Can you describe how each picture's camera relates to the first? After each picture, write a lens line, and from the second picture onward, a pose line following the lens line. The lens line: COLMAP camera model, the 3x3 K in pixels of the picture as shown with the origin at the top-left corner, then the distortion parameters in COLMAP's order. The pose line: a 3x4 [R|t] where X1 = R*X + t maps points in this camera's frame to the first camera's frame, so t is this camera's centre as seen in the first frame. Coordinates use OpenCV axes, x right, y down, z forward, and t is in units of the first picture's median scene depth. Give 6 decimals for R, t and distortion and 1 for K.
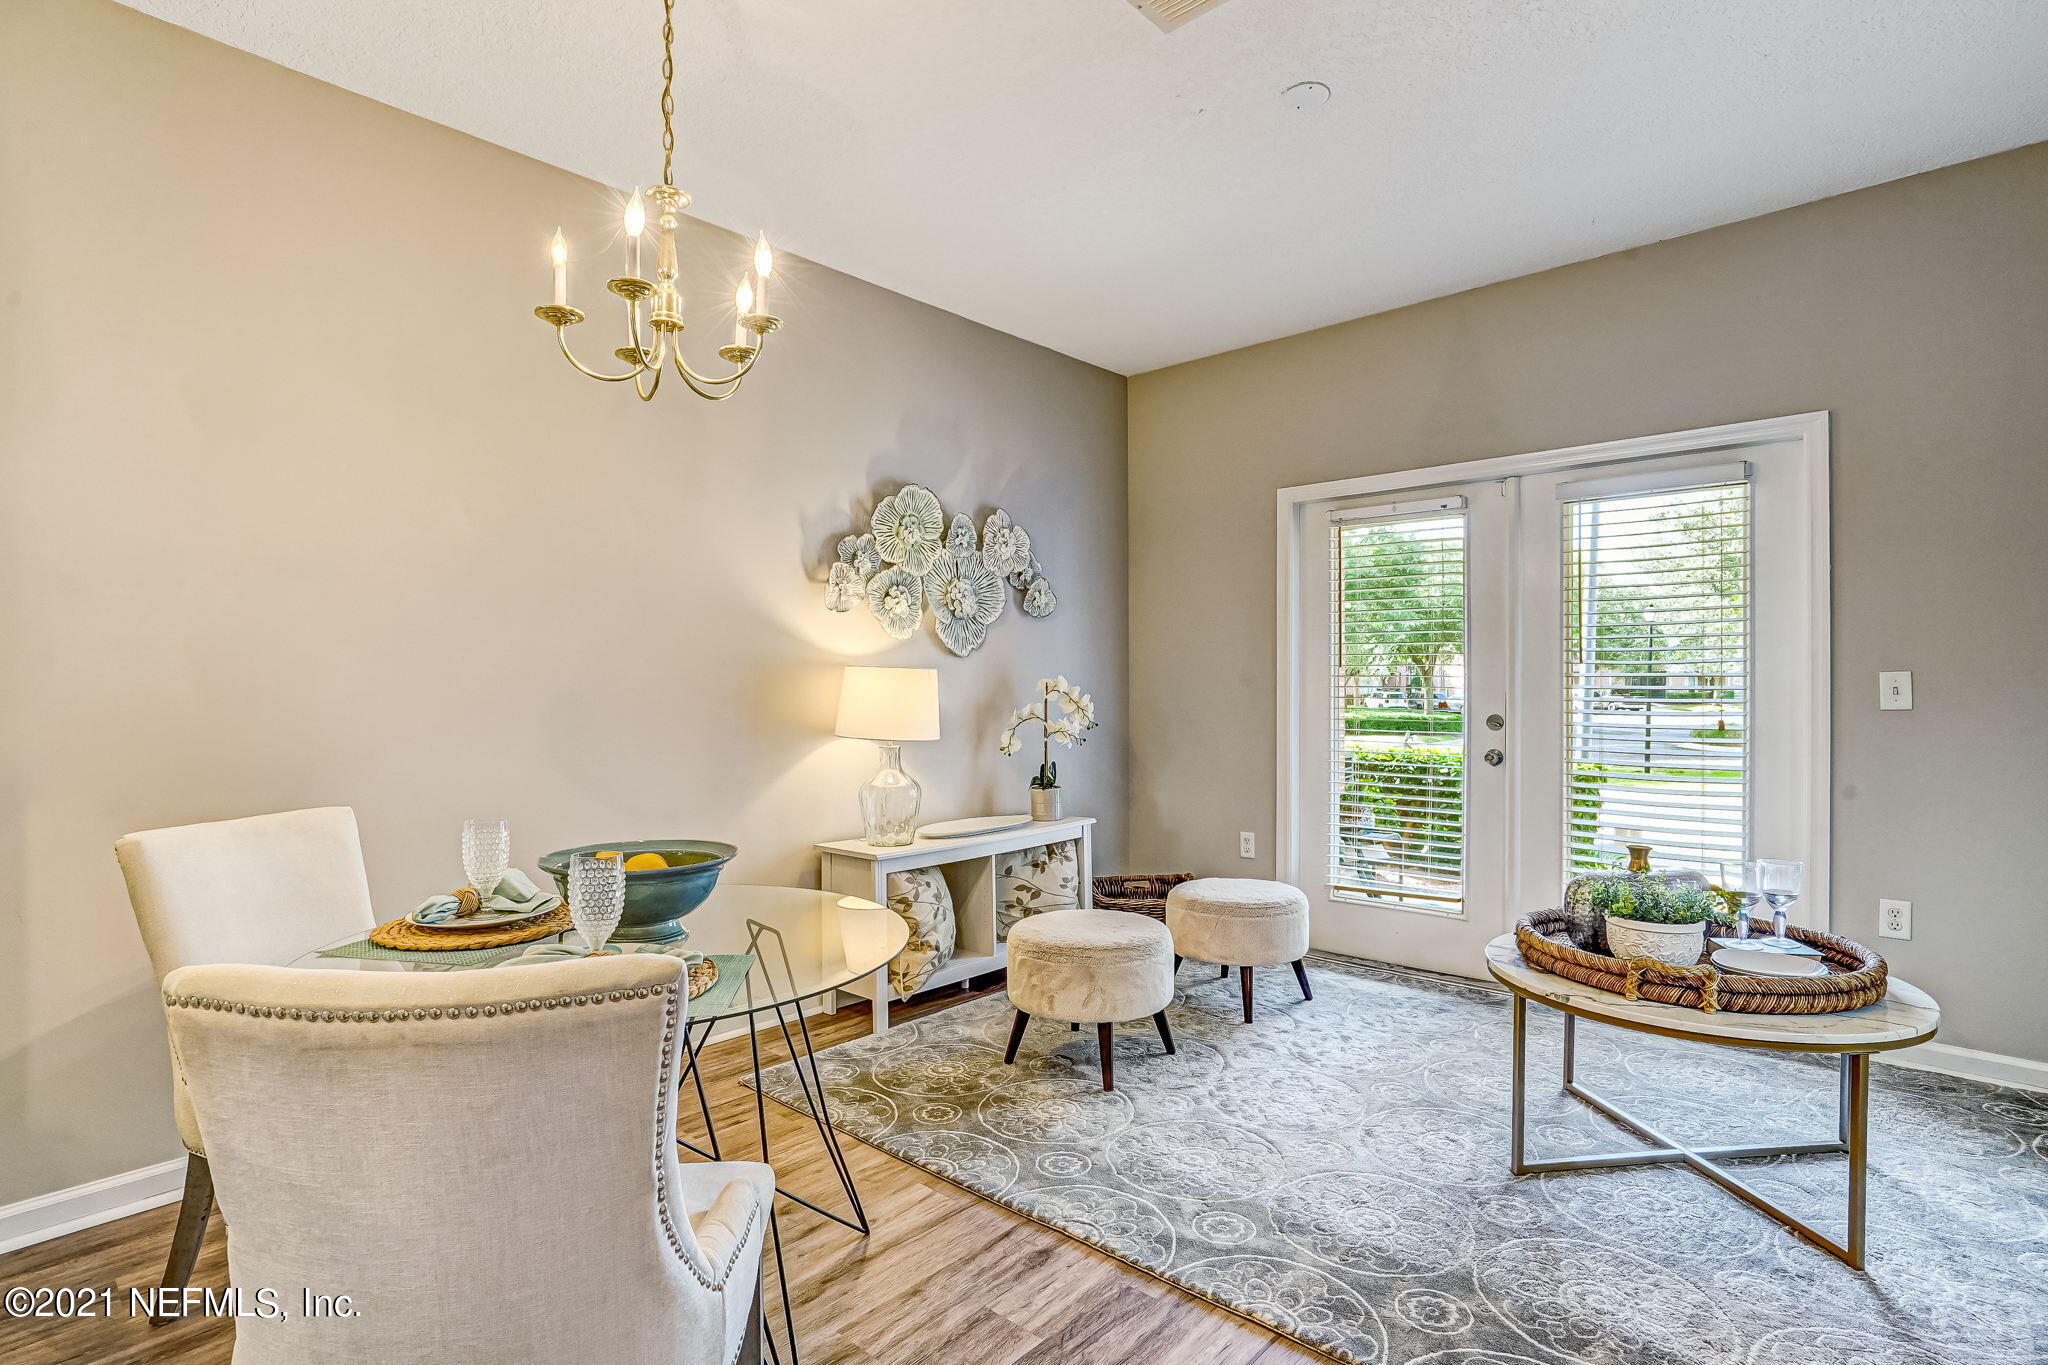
lens RADIAL K [[989.4, 0, 1016.6], [0, 989.4, 691.6], [0, 0, 1]] dist [-0.026078, 0.000590]
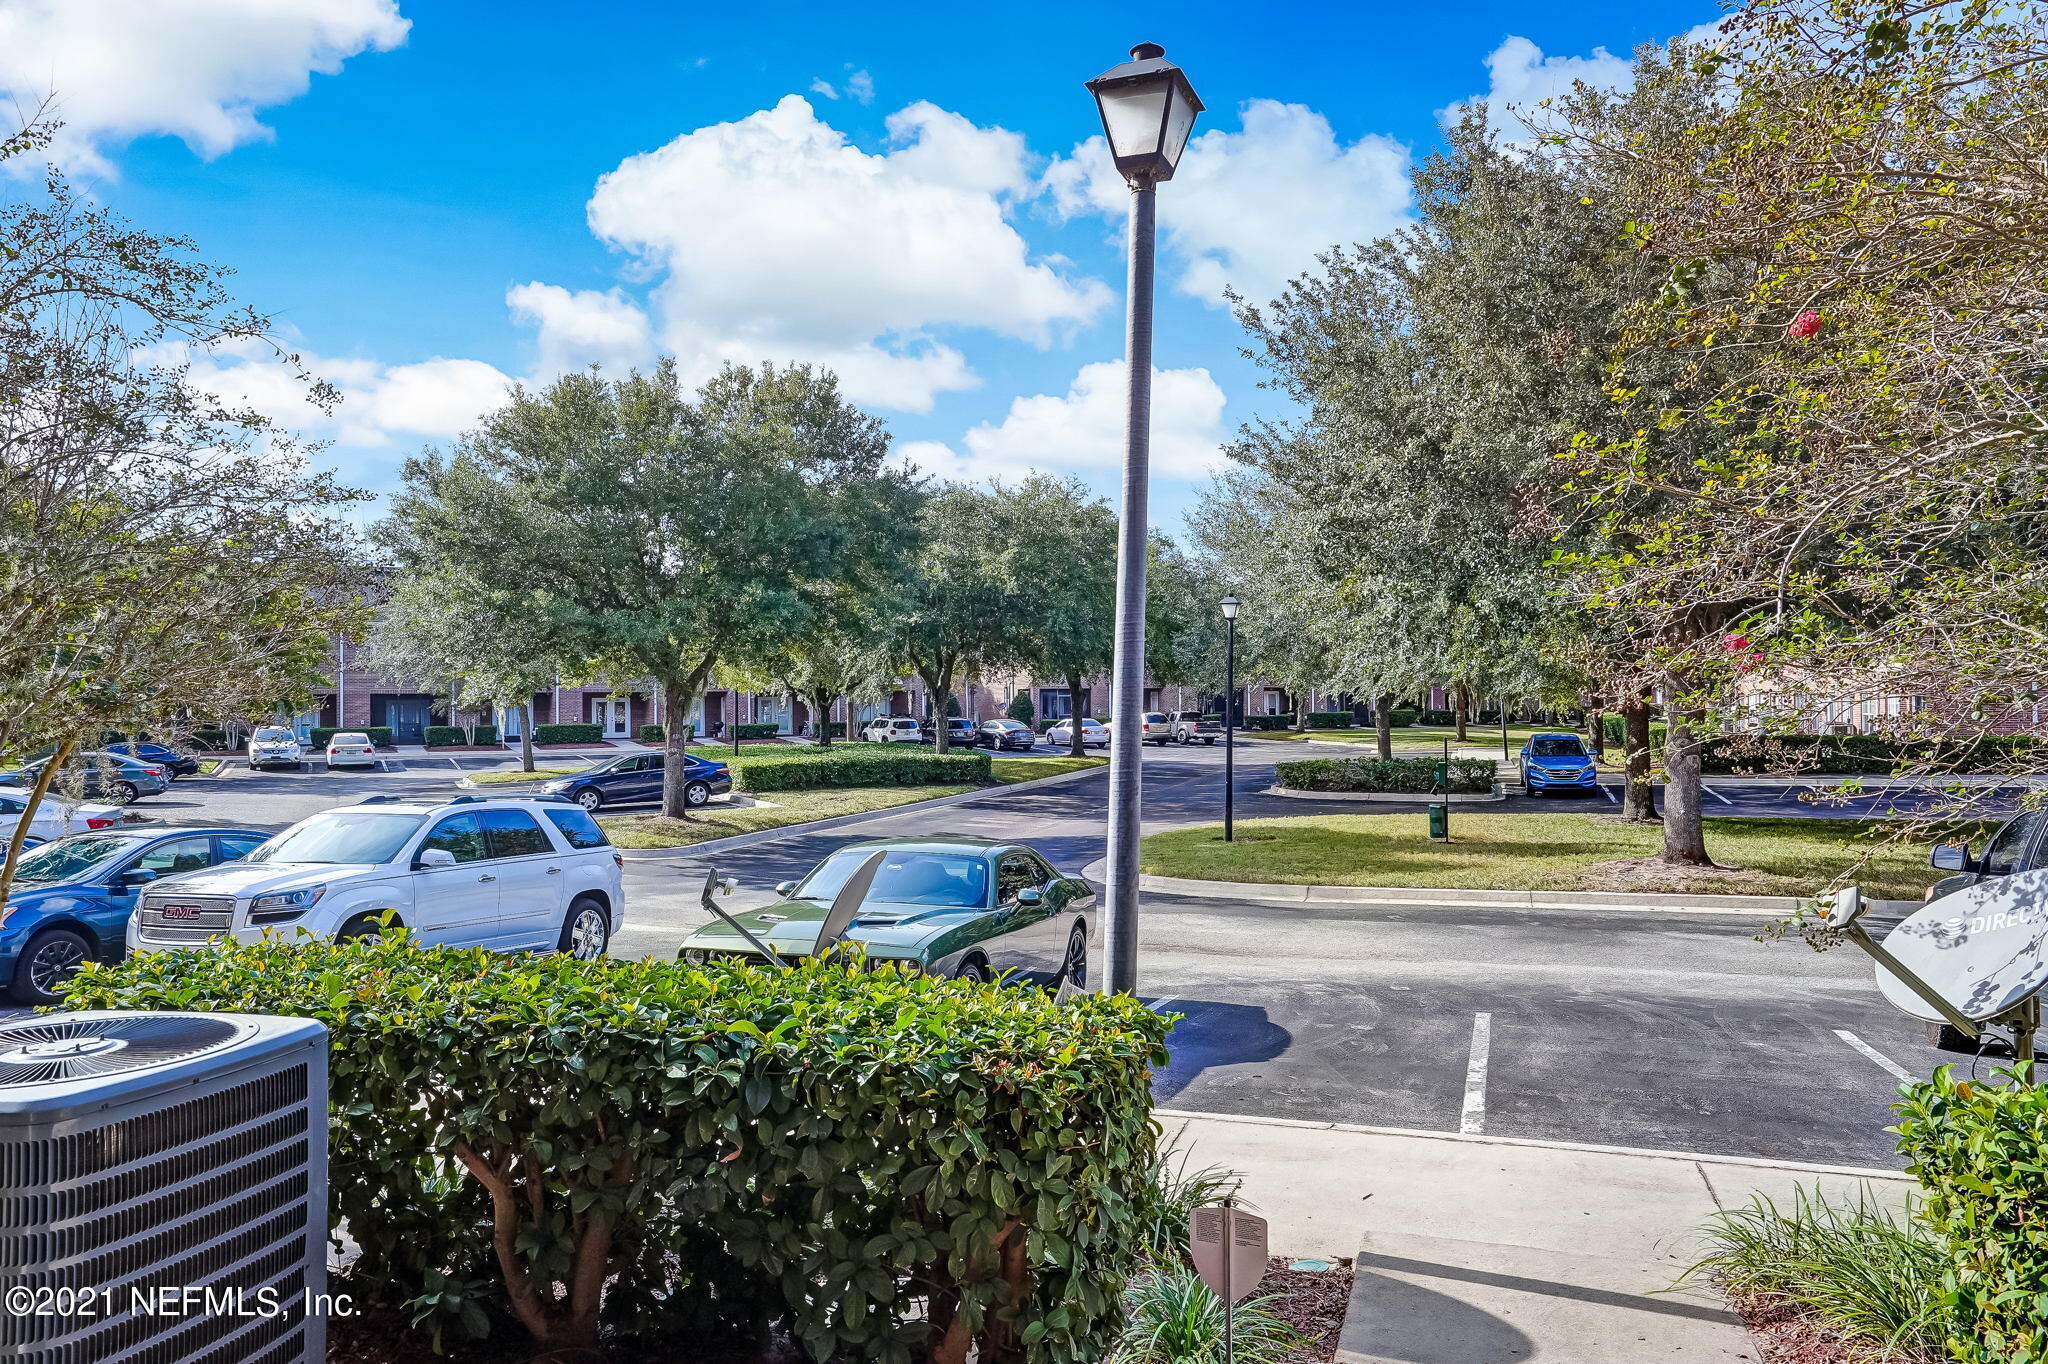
lens RADIAL K [[989.4, 0, 1016.6], [0, 989.4, 691.1], [0, 0, 1]] dist [-0.026078, 0.000590]
pose [[0.936103, 0.002753, 0.351715, 0.227617], [0.004636, 0.999786, -0.020165, -0.004523], [-0.351695, 0.020507, 0.935890, 0.349331]]
